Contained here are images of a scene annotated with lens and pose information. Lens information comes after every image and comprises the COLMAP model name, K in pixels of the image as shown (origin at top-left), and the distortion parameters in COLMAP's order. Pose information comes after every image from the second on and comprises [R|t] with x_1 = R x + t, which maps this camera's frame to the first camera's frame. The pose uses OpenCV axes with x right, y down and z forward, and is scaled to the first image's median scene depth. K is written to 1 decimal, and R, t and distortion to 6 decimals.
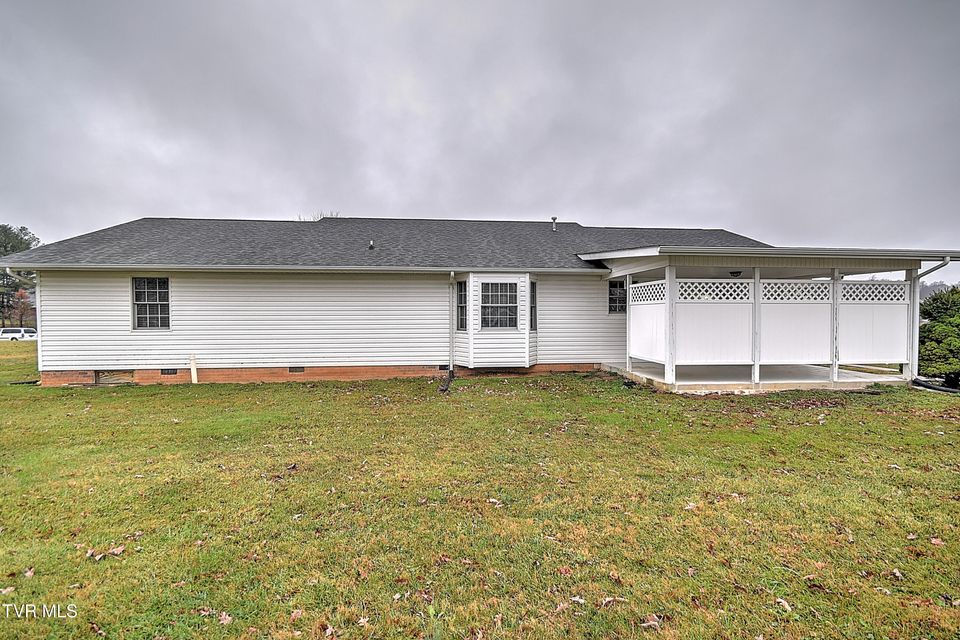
lens RADIAL K [[399.6, 0, 479.7], [0, 399.6, 326.2], [0, 0, 1]] dist [0.004963, -0.000094]
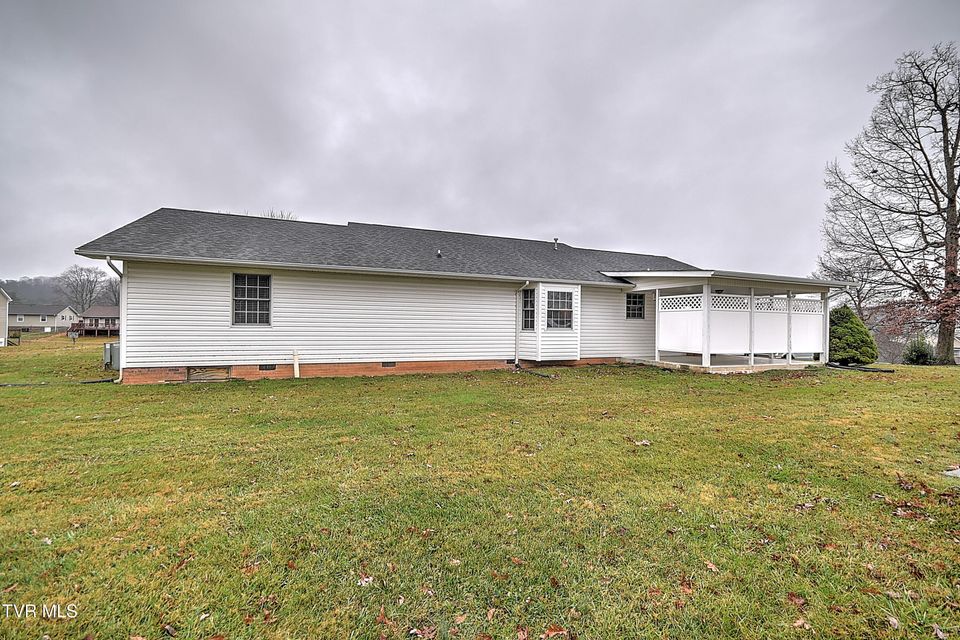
lens RADIAL K [[399.6, 0, 482.9], [0, 399.6, 320.5], [0, 0, 1]] dist [0.004963, -0.000094]
pose [[0.962924, 0.016911, 0.269244, -0.526912], [-0.007096, 0.999276, -0.037384, 0.029223], [-0.269681, 0.034088, 0.962346, -0.124978]]
